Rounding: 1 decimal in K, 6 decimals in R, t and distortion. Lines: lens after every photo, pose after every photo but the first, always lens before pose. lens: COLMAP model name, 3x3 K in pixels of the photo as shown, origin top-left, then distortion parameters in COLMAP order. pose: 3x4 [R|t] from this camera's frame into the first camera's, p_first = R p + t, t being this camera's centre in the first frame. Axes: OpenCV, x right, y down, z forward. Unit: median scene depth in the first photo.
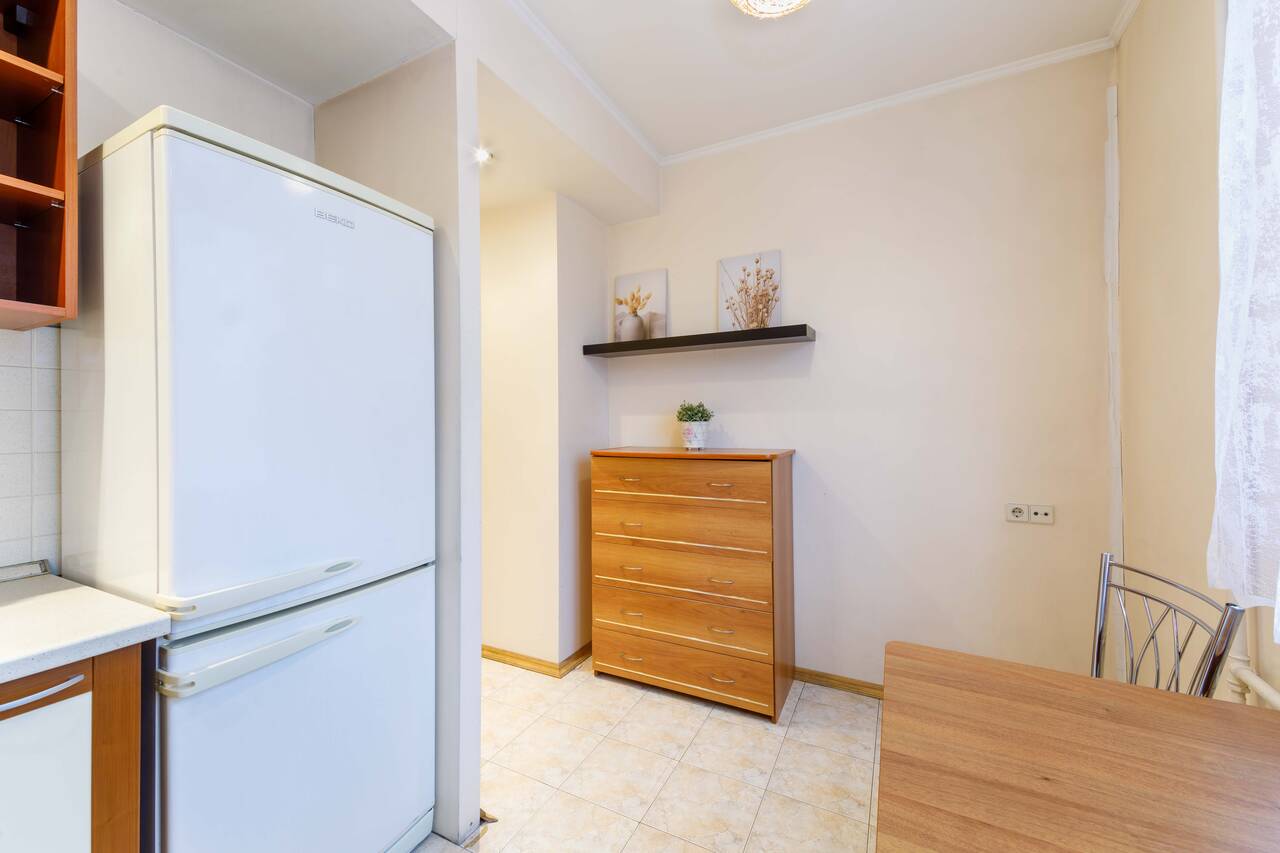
lens RADIAL K [[509.8, 0, 647.2], [0, 509.8, 420.3], [0, 0, 1]] dist [0.019407, -0.000160]
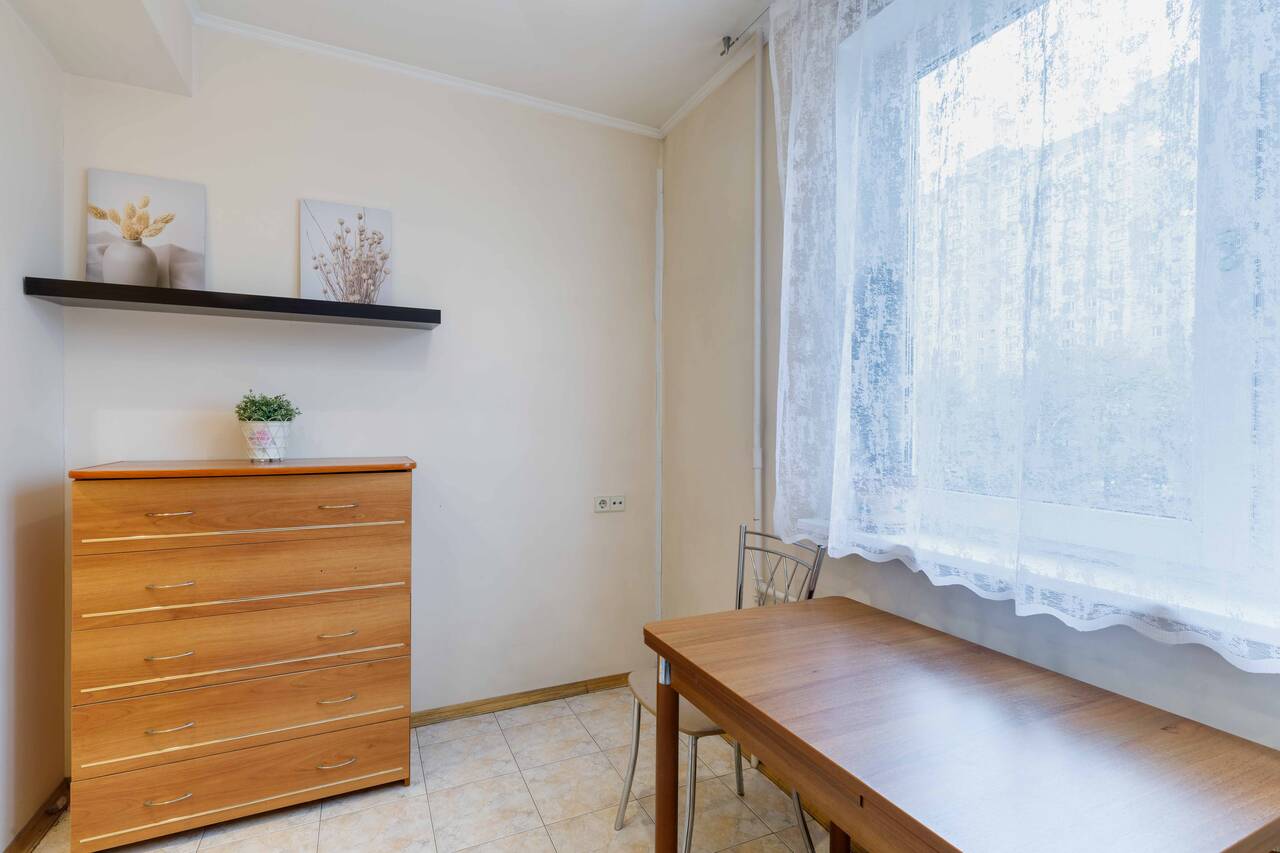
lens RADIAL K [[585.7, 0, 644.3], [0, 585.7, 429.0], [0, 0, 1]] dist [-0.002830, 0.000179]
pose [[0.603331, 0.004194, 0.797480, -0.246975], [-0.013971, 0.999888, 0.005311, 0.001850], [-0.797368, -0.014345, 0.603322, 0.117152]]
